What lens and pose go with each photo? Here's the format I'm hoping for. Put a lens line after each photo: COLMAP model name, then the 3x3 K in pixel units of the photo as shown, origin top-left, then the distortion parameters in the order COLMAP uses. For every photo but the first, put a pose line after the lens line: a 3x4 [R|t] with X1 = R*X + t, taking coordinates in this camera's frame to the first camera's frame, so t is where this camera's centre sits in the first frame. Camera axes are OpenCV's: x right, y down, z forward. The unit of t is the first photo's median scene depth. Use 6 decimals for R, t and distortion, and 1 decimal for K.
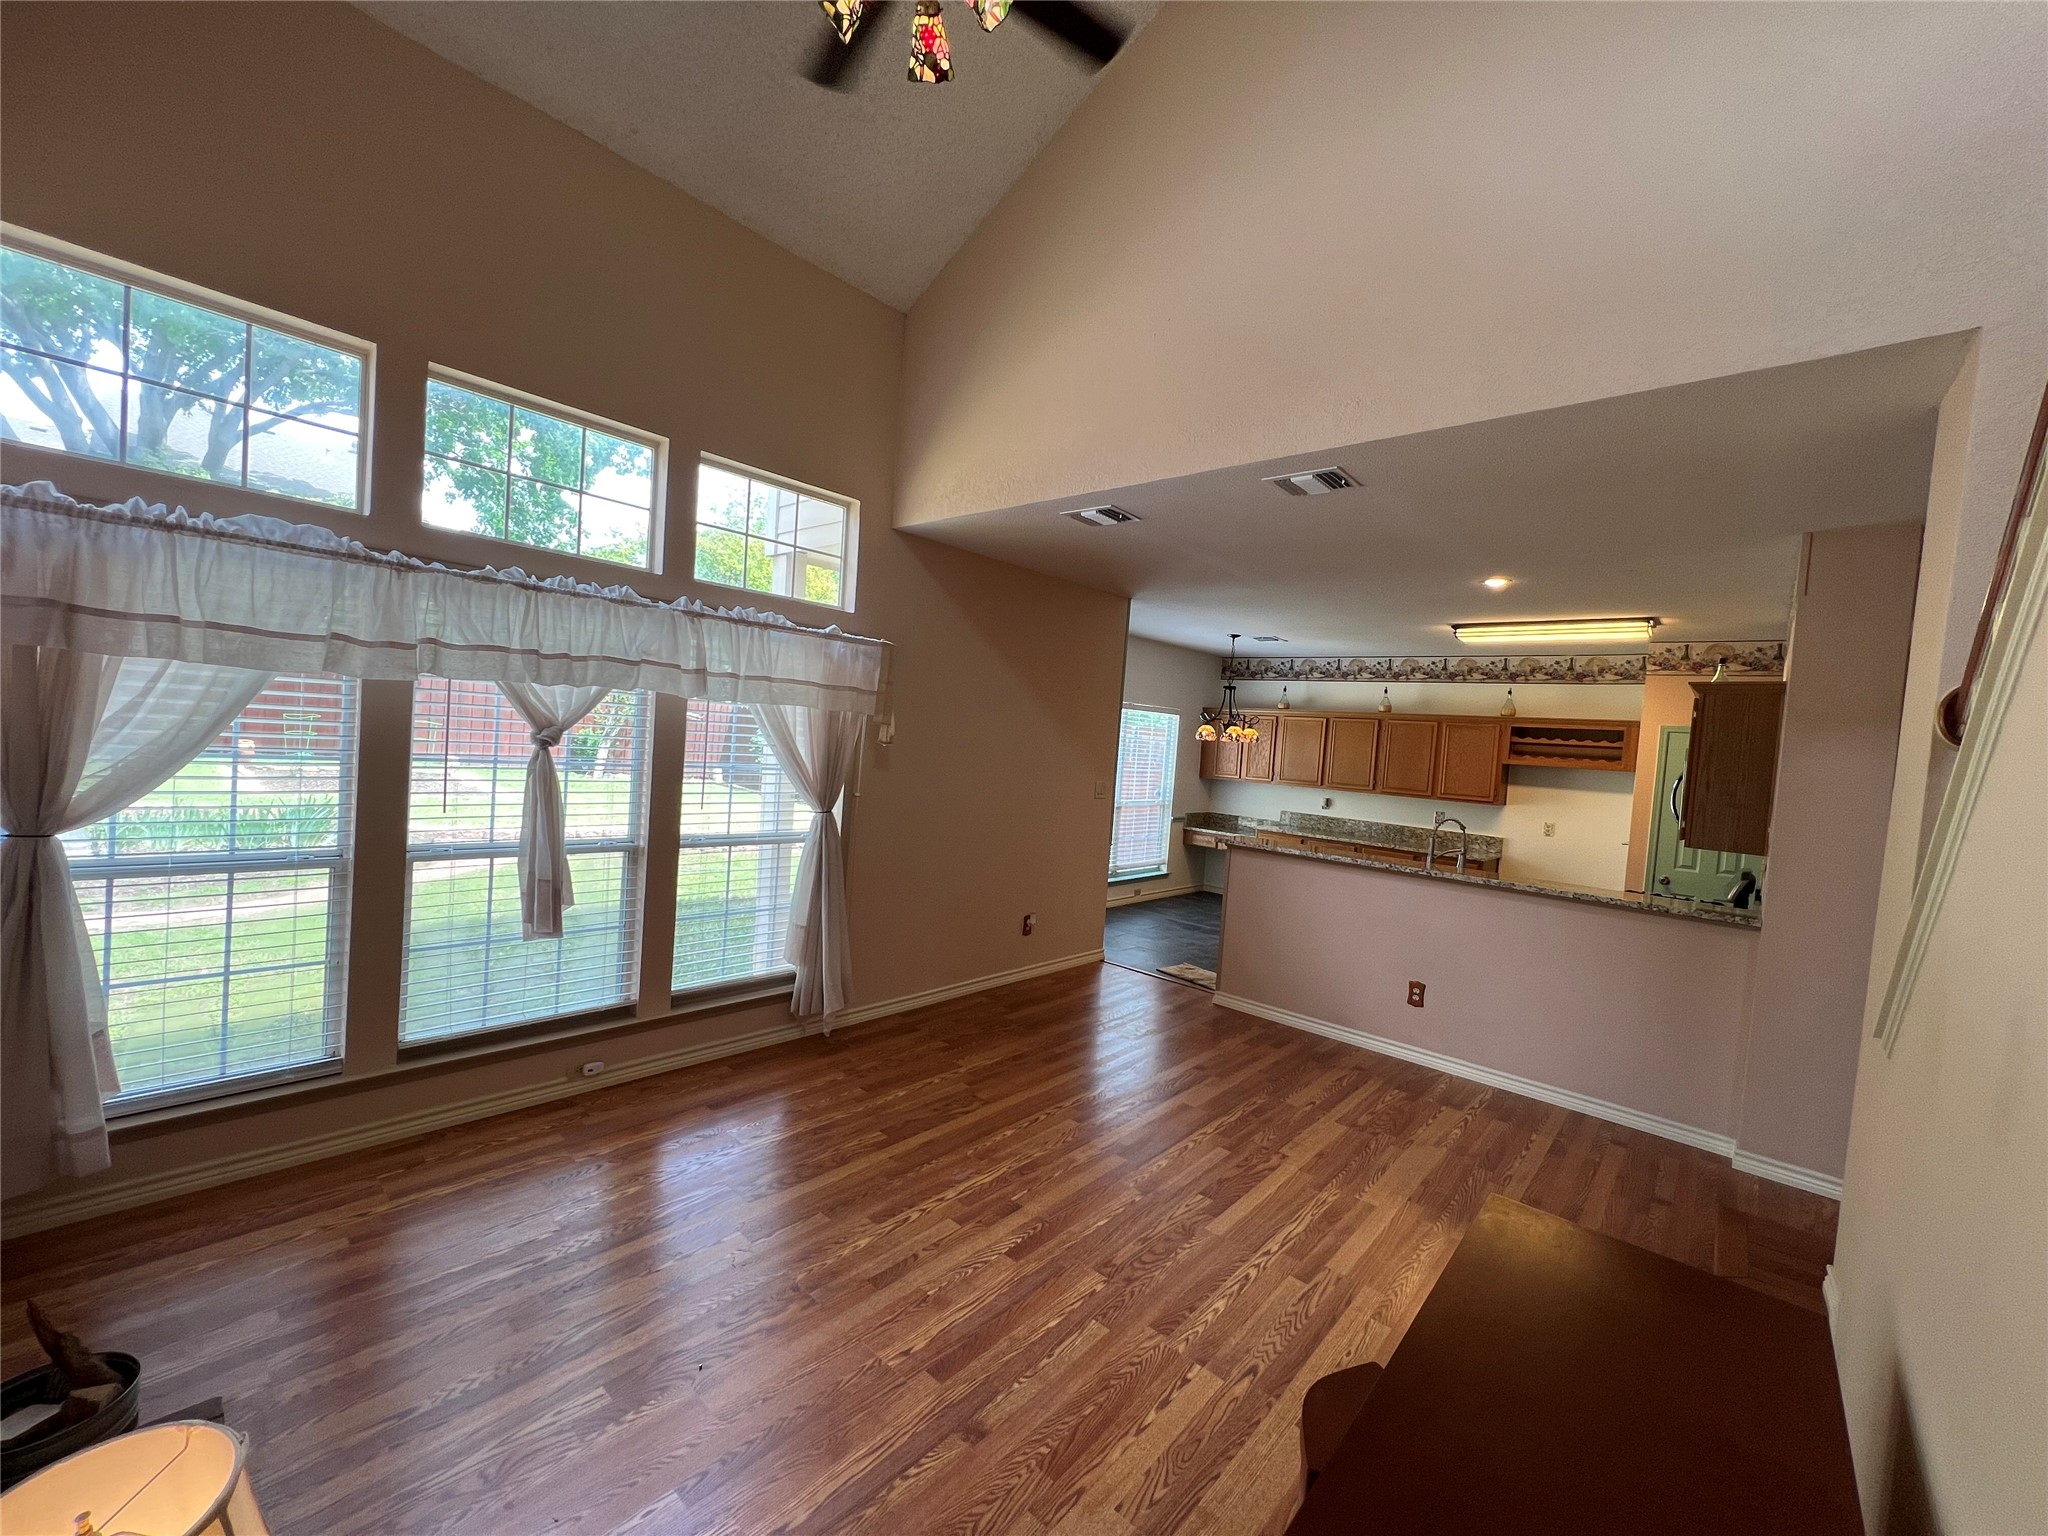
lens RADIAL K [[819.6, 0, 1026.6], [0, 819.6, 771.5], [0, 0, 1]] dist [-0.000571, -0.000020]
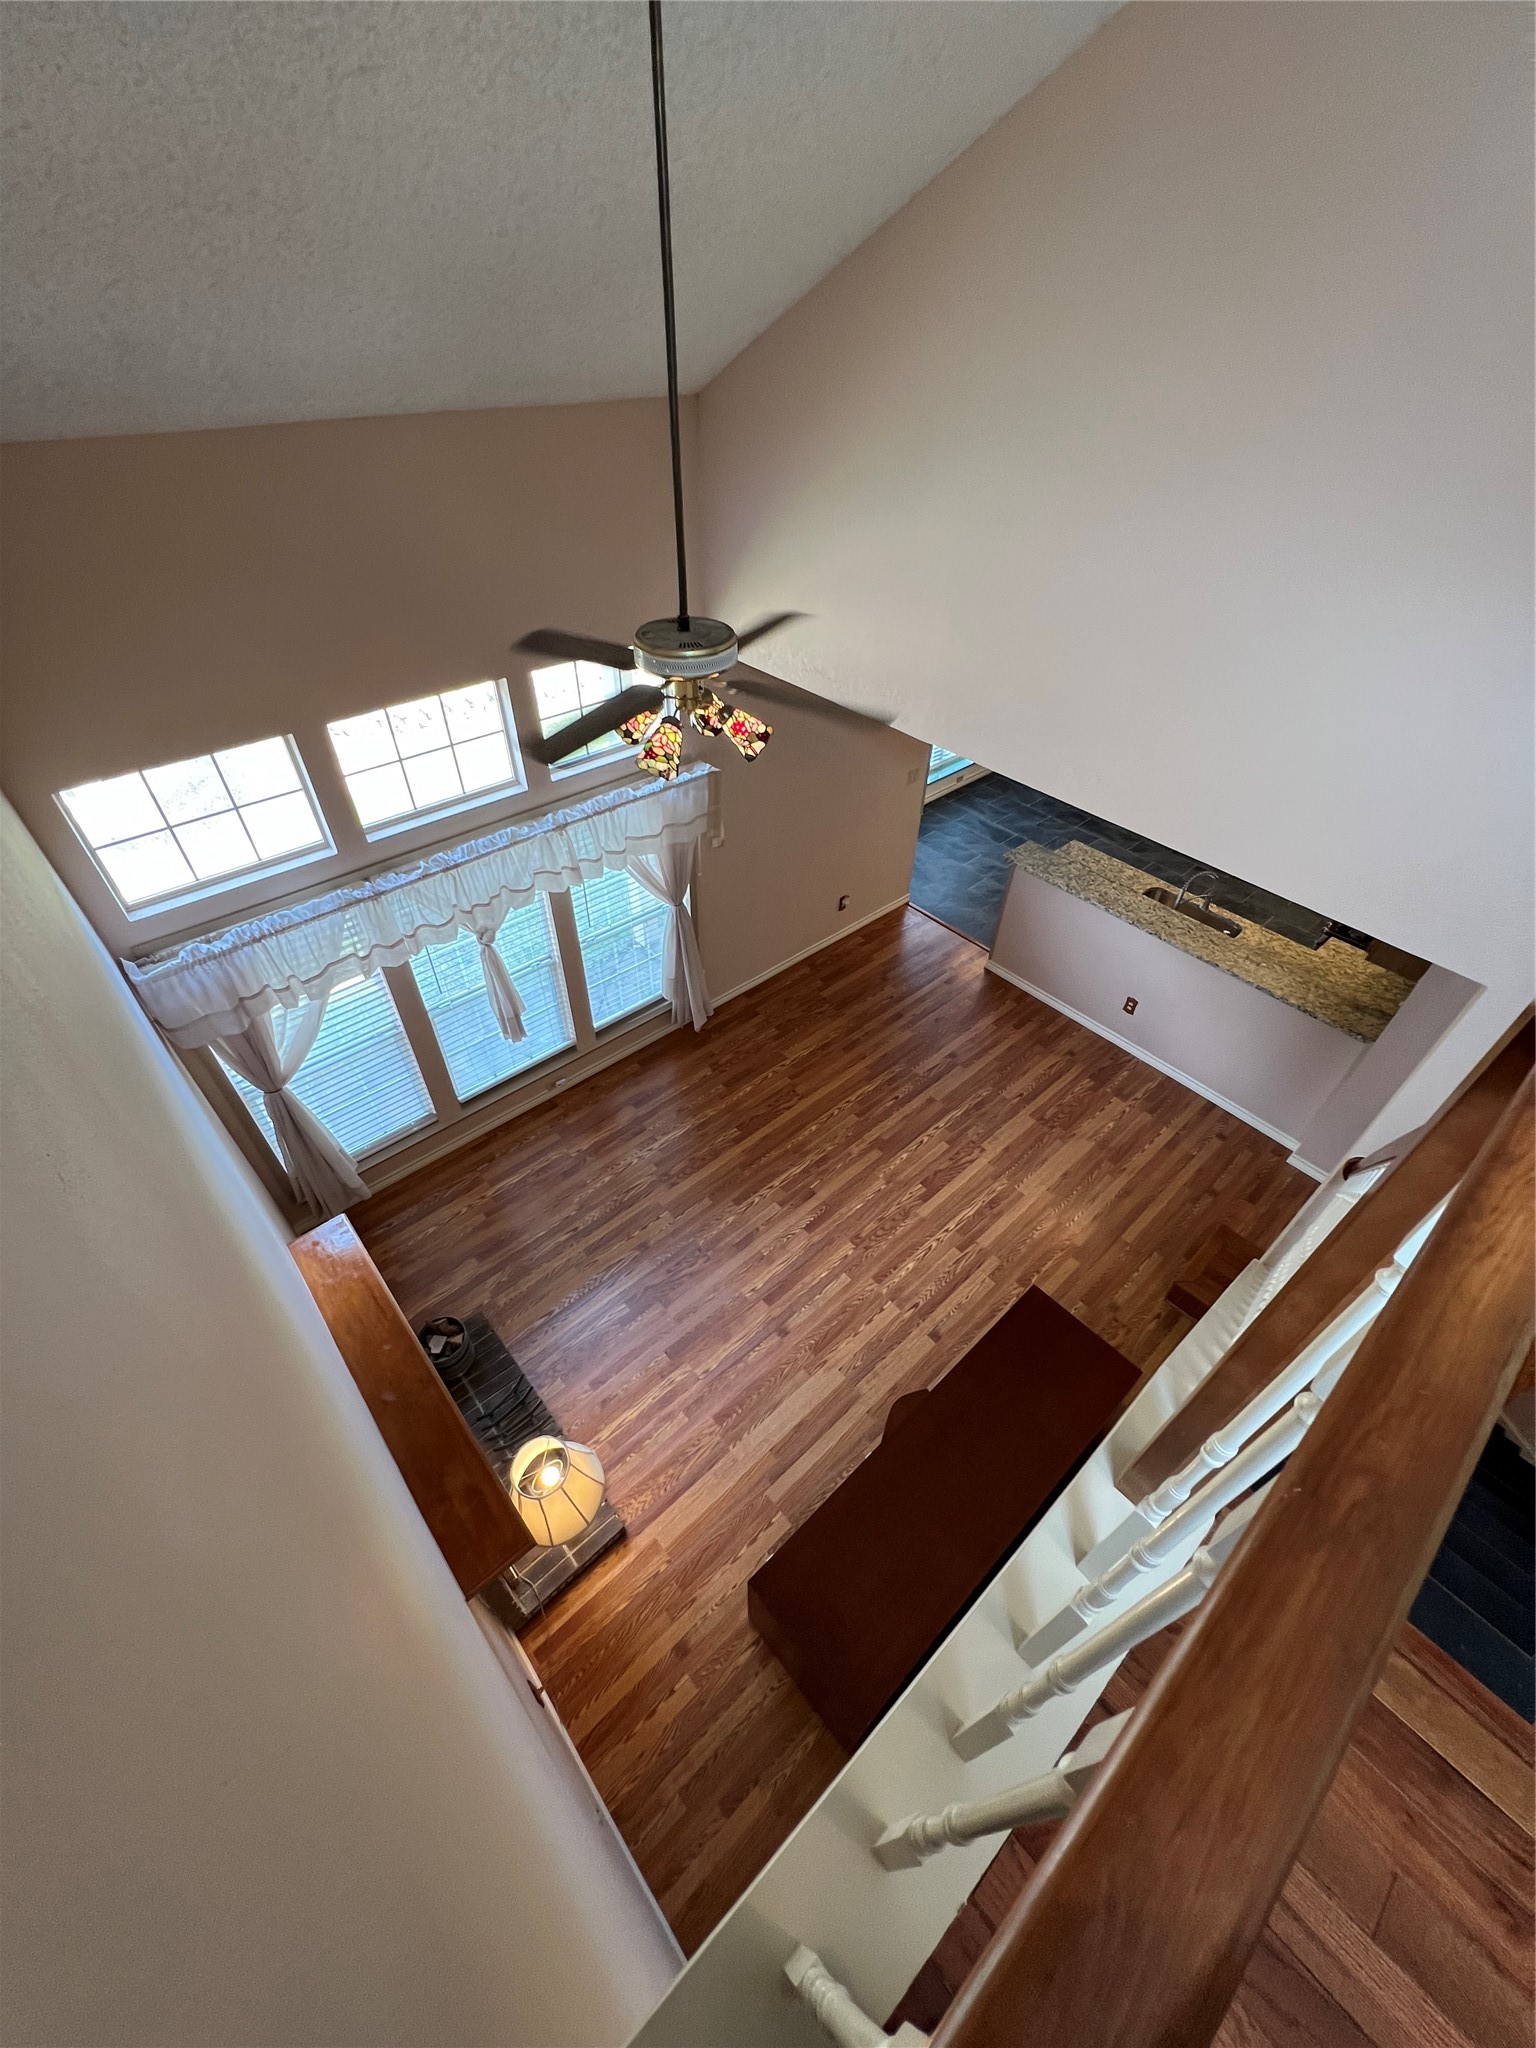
lens RADIAL K [[819.6, 0, 768.0], [0, 819.6, 1024.0], [0, 0, 1]] dist [-0.000571, -0.000020]
pose [[0.991080, 0.040808, -0.126868, 0.092456], [0.050986, 0.763443, 0.643859, -0.823148], [0.123131, -0.644584, 0.754553, -0.121509]]
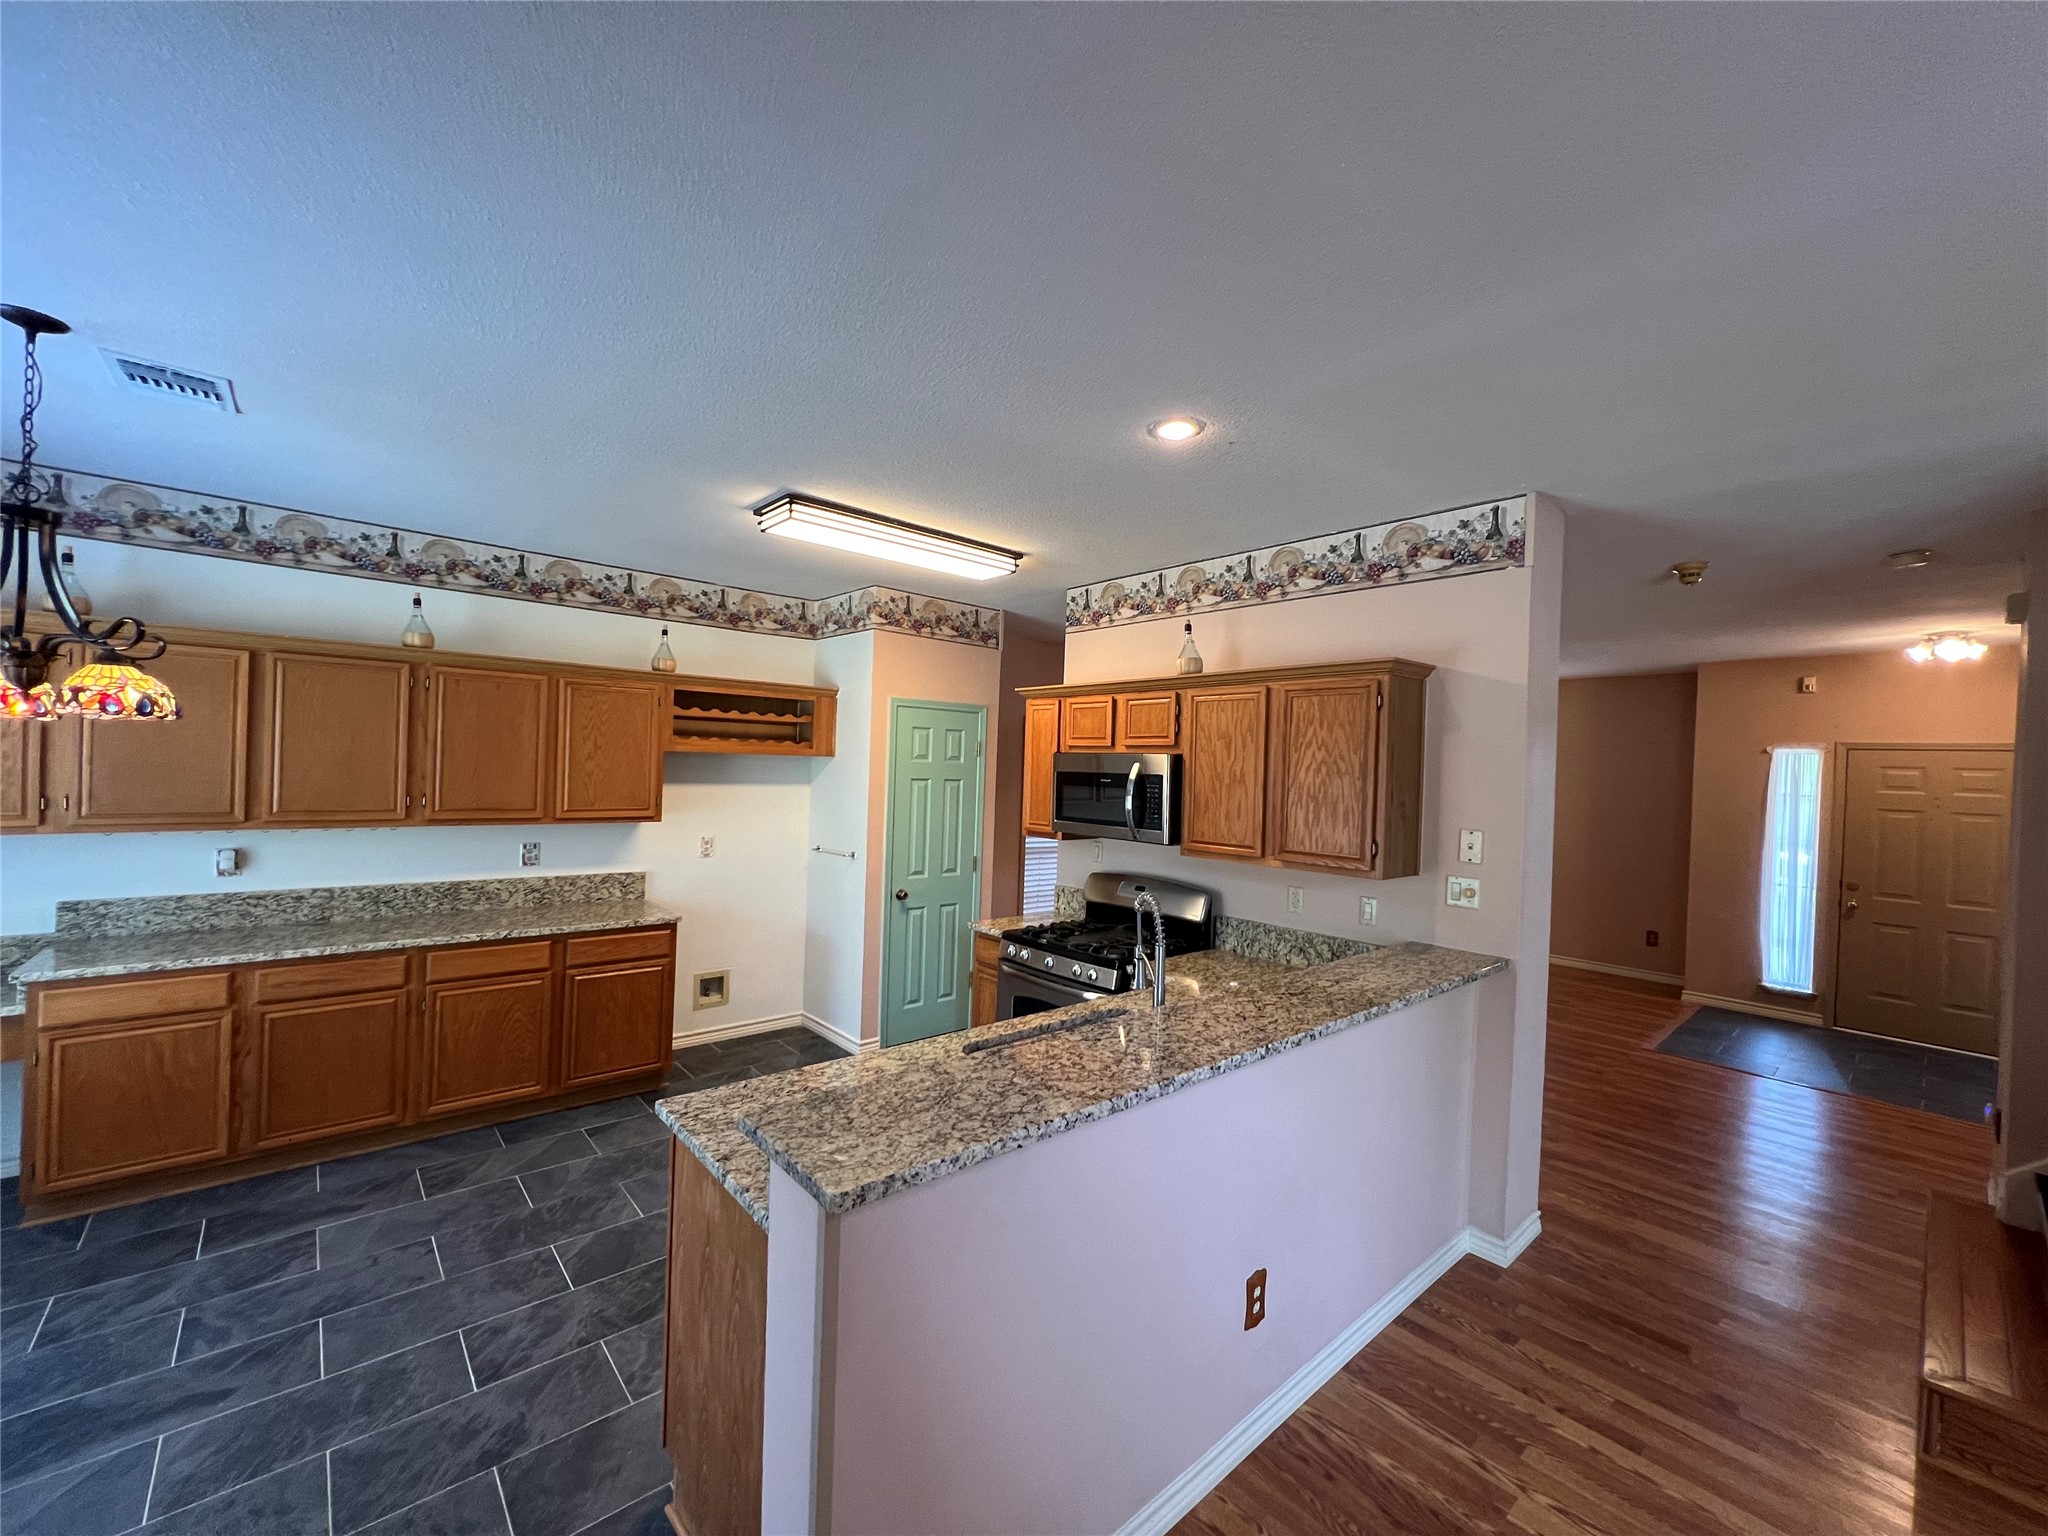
lens RADIAL K [[819.6, 0, 1026.6], [0, 819.6, 771.5], [0, 0, 1]] dist [-0.000571, -0.000020]
pose [[0.123820, -0.075218, 0.989450, 0.044308], [0.014930, 0.997151, 0.073935, -0.080211], [-0.992192, 0.005618, 0.124591, 1.509044]]
